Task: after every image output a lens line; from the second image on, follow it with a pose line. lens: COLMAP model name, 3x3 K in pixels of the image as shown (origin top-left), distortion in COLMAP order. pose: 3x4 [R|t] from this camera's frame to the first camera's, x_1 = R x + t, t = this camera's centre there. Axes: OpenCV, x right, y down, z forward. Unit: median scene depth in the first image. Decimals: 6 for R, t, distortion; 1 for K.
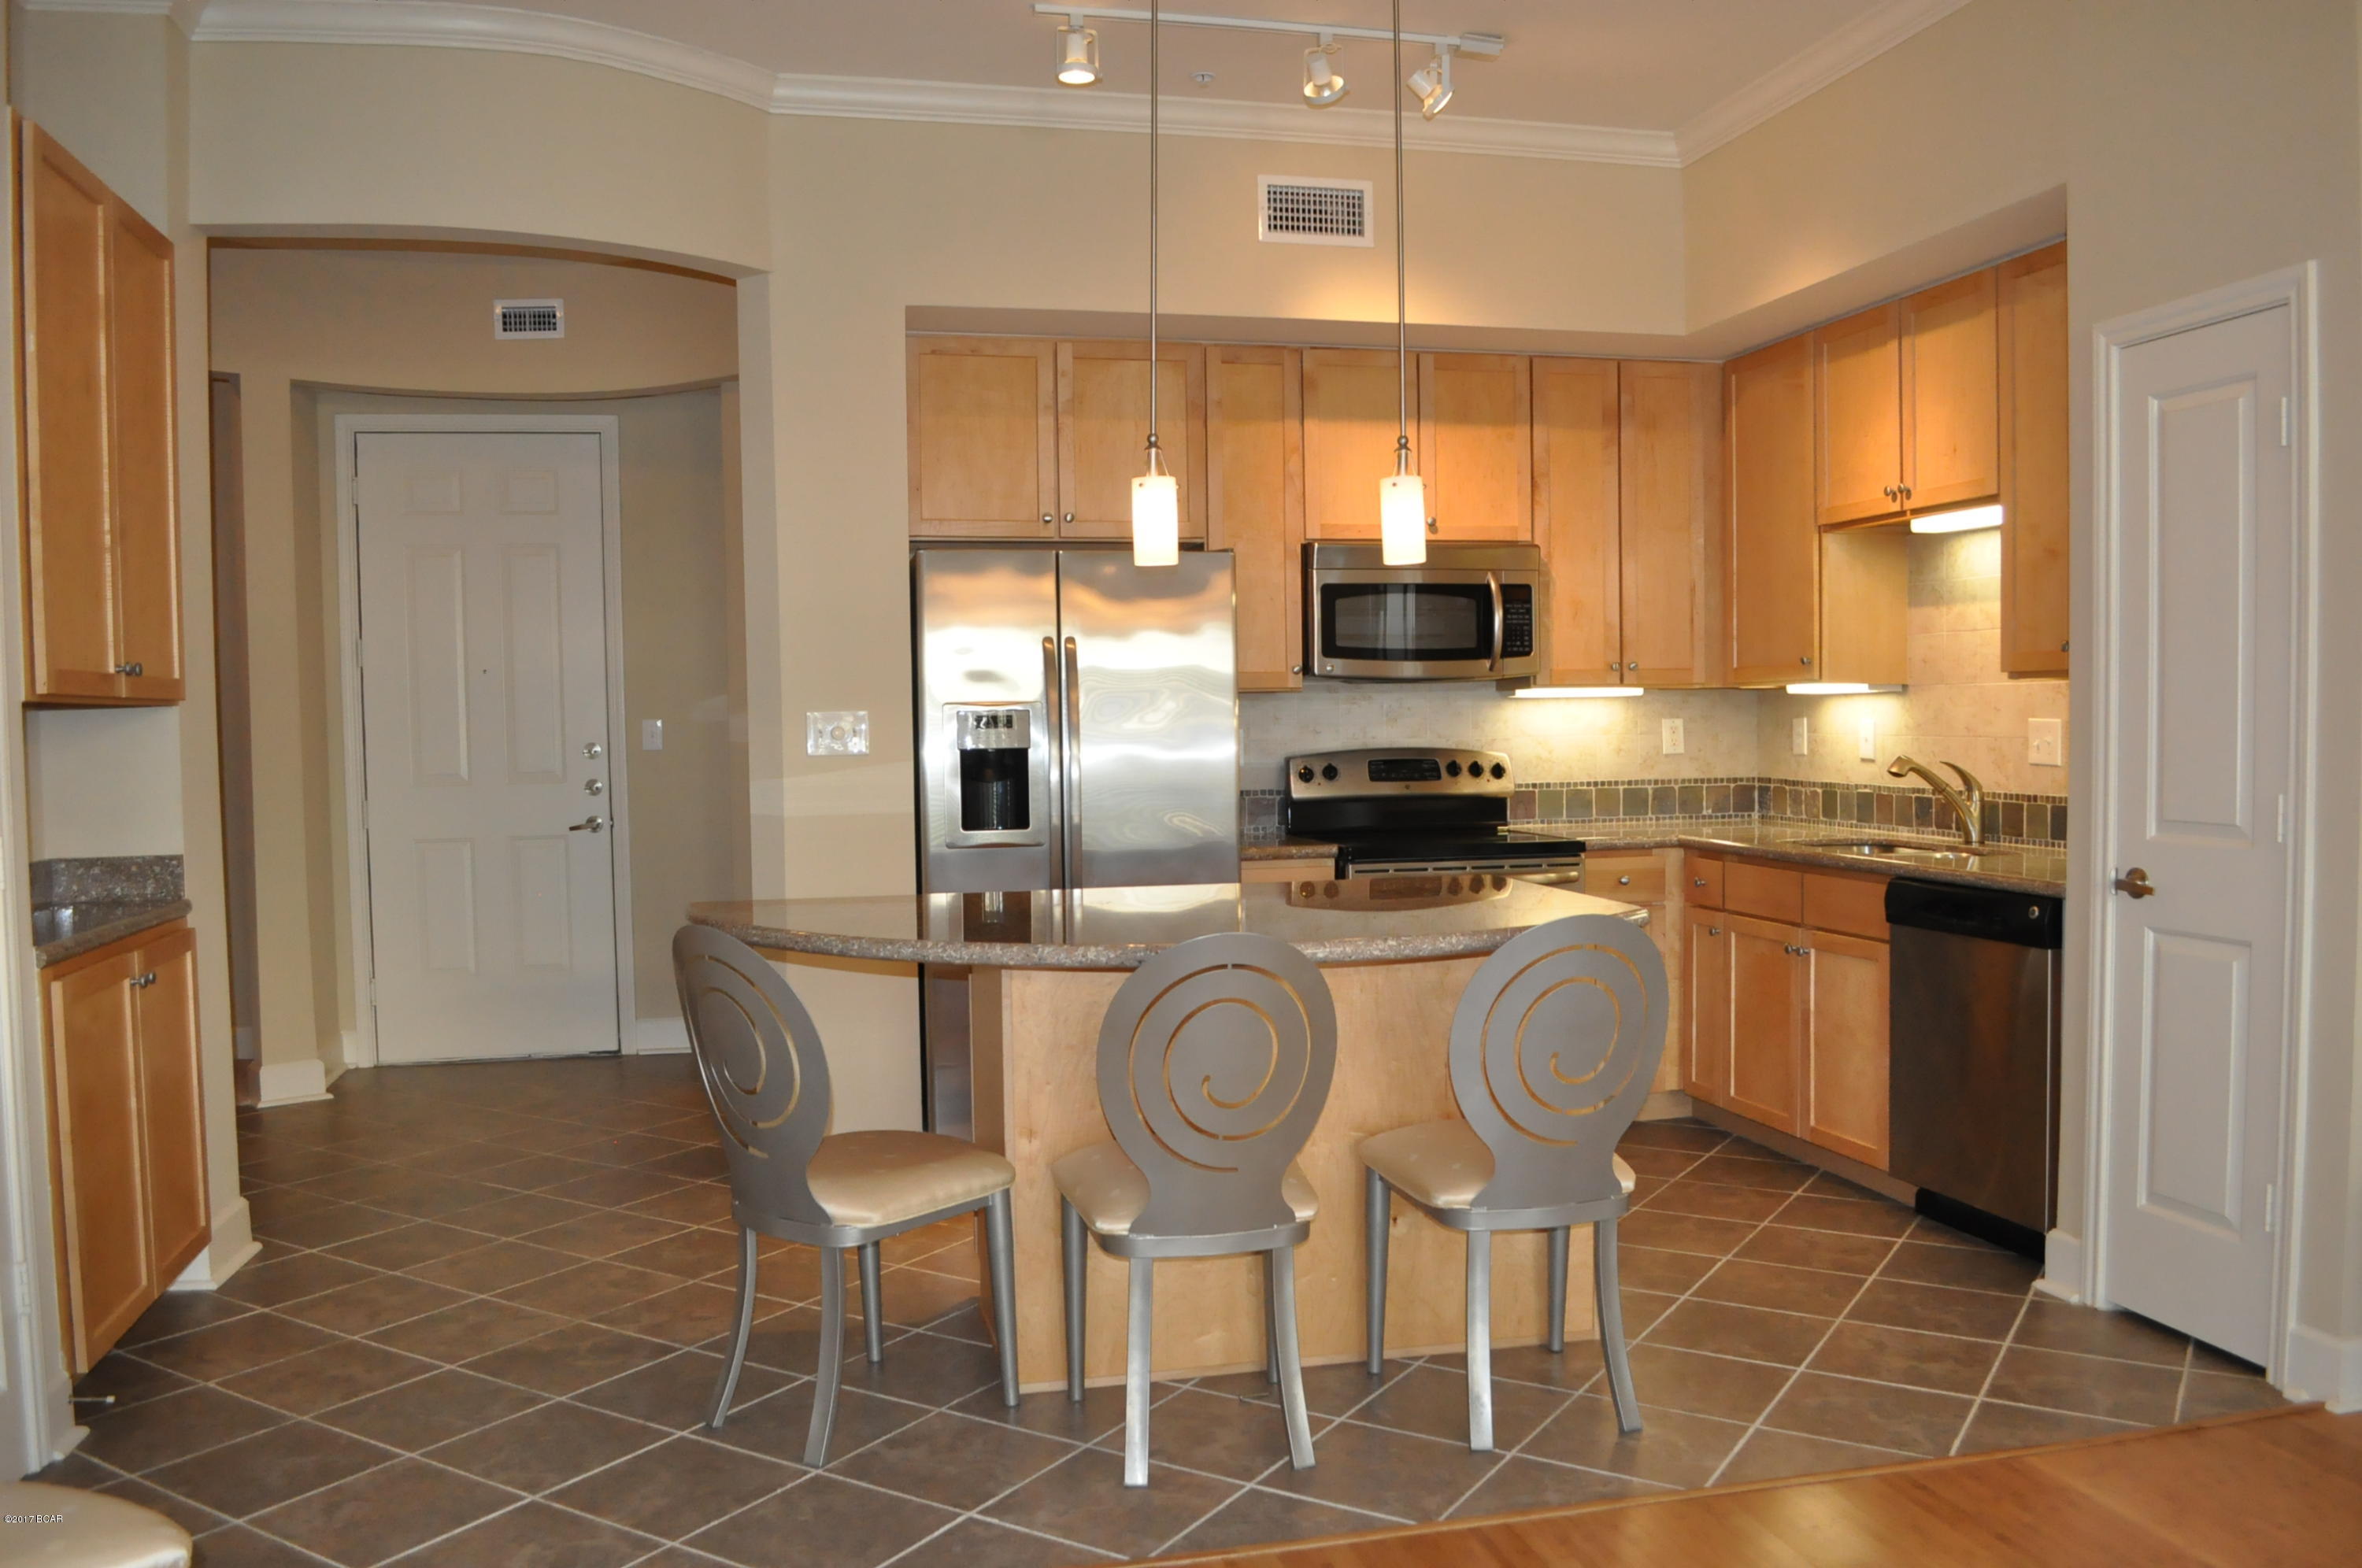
lens RADIAL K [[1795.0, 0, 1181.0], [0, 1795.0, 784.0], [0, 0, 1]] dist [-0.076147, 0.002493]
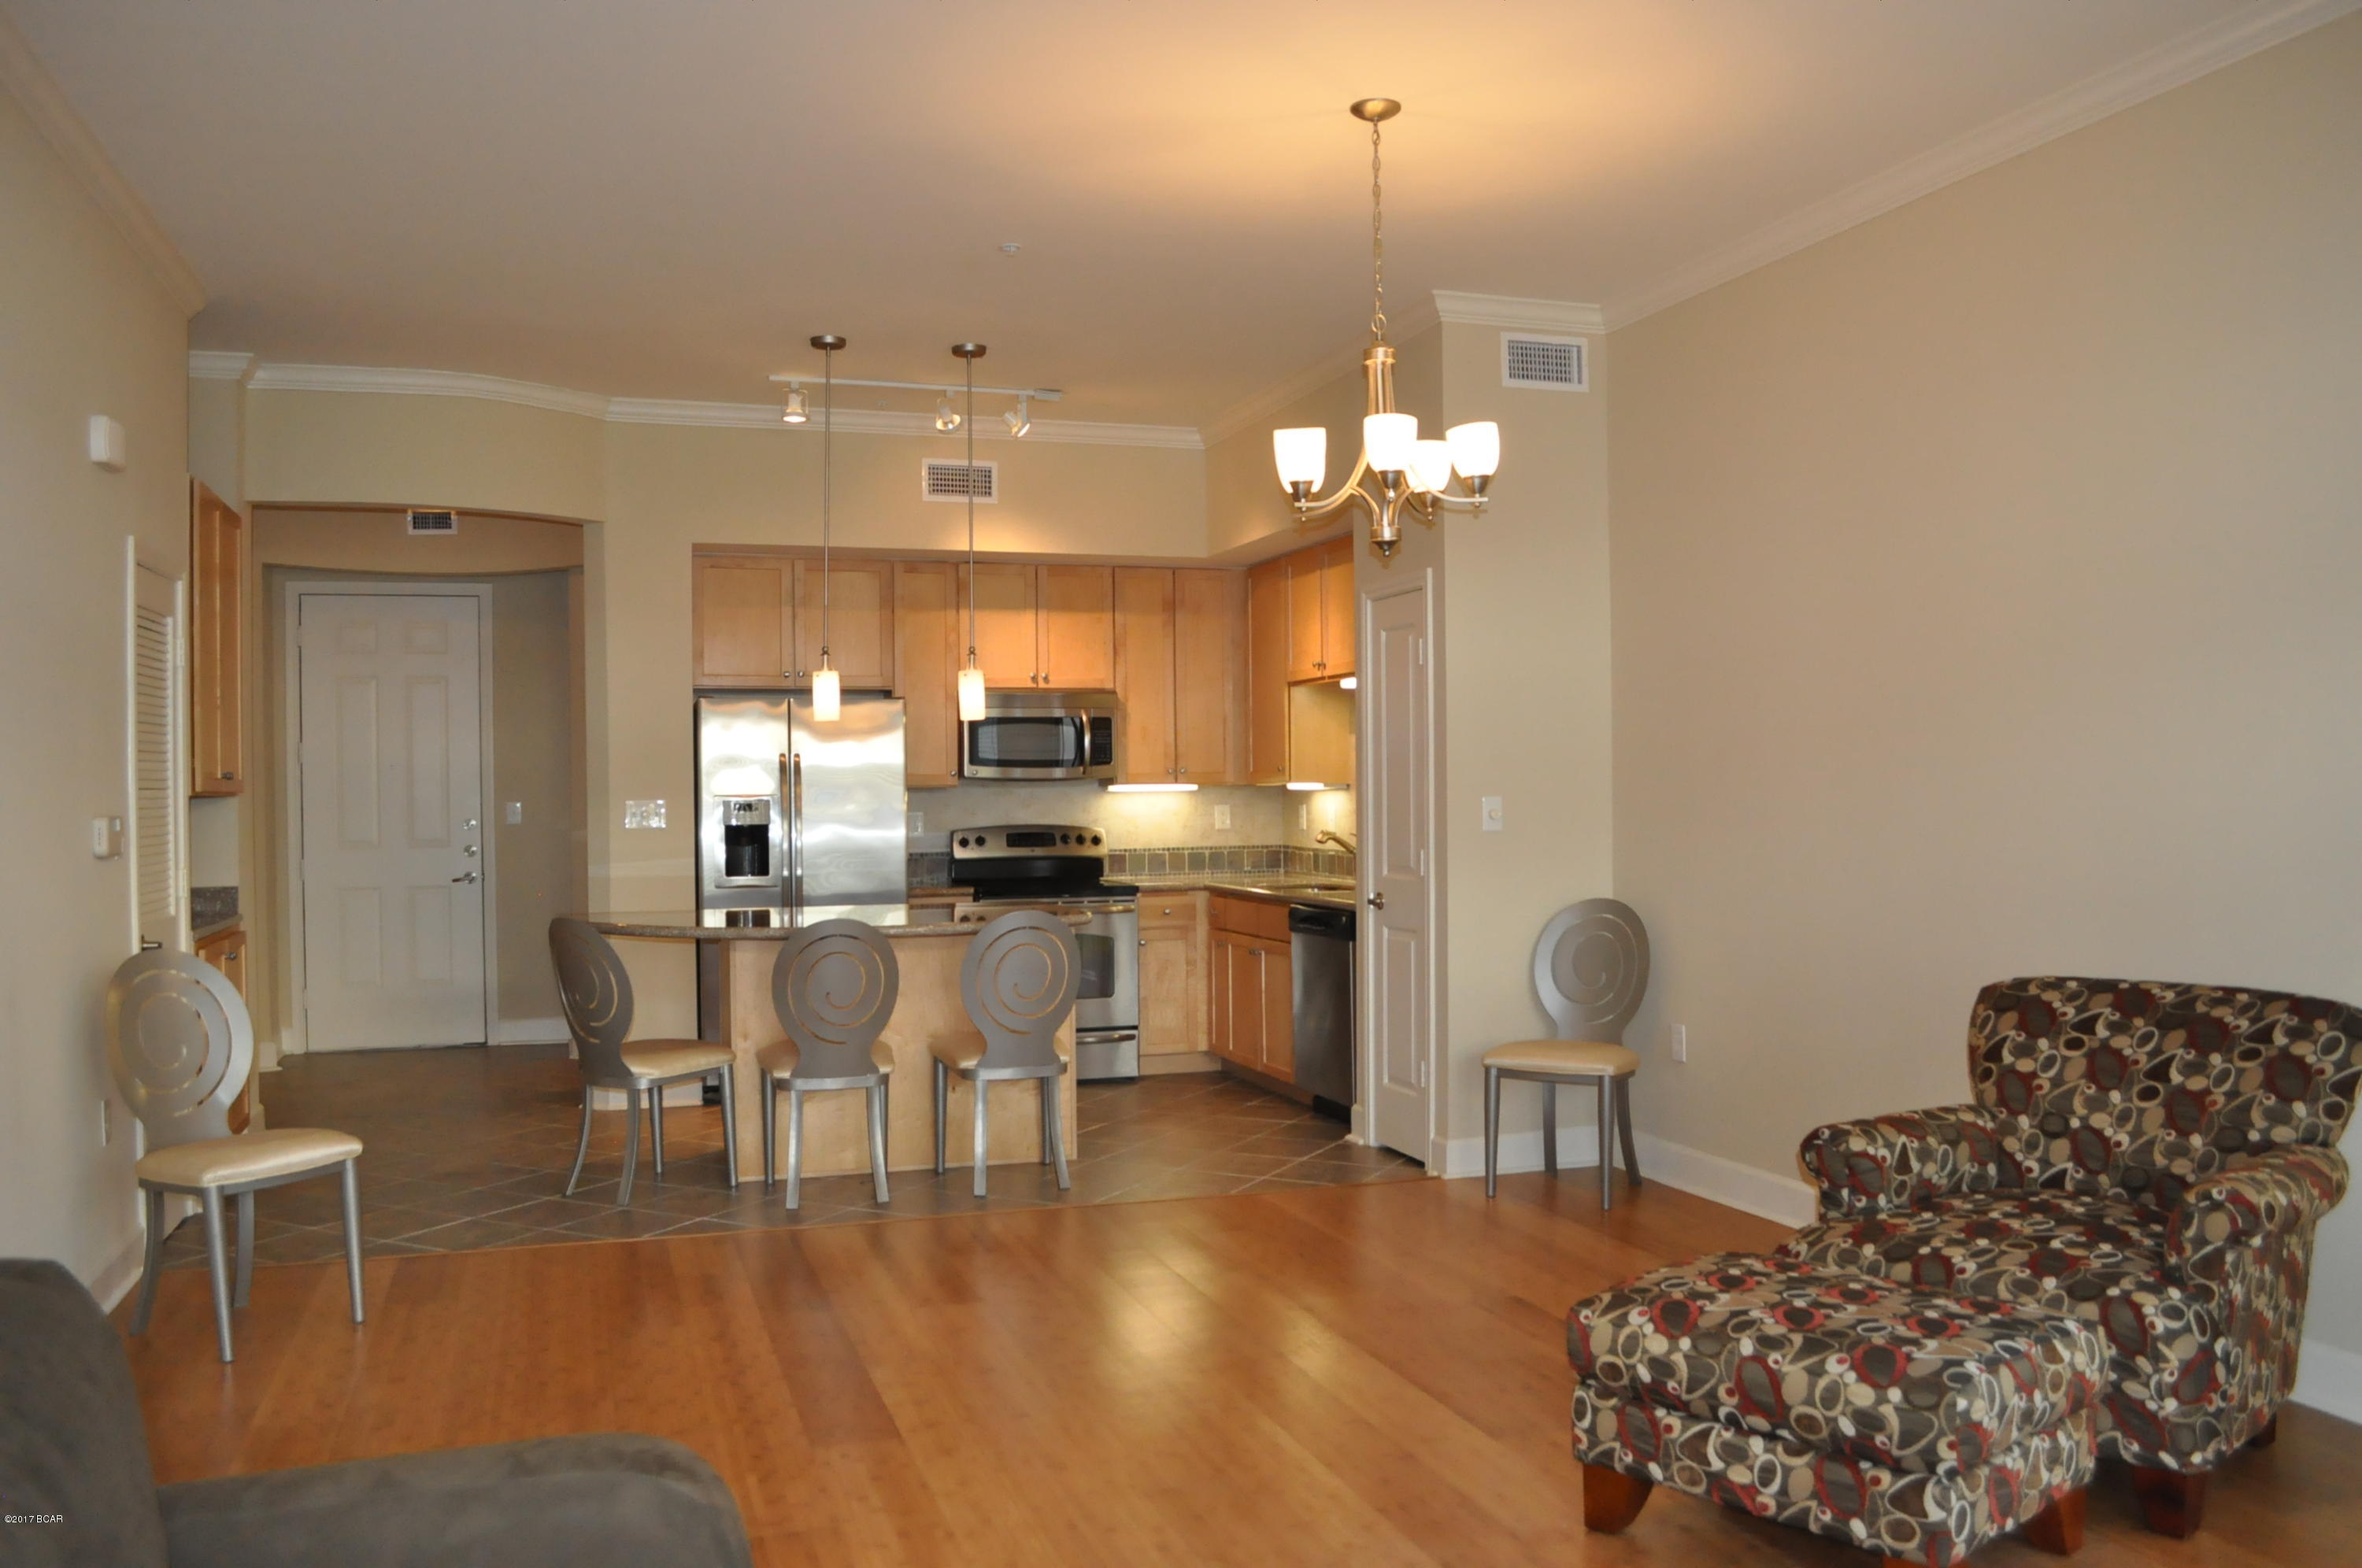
lens RADIAL K [[1784.7, 0, 1181.0], [0, 1784.7, 784.0], [0, 0, 1]] dist [-0.084647, 0.000944]
pose [[0.995558, 0.004790, 0.094031, 0.119381], [-0.000782, 0.999091, -0.042614, 0.010130], [-0.094150, 0.042351, 0.994657, -0.542523]]
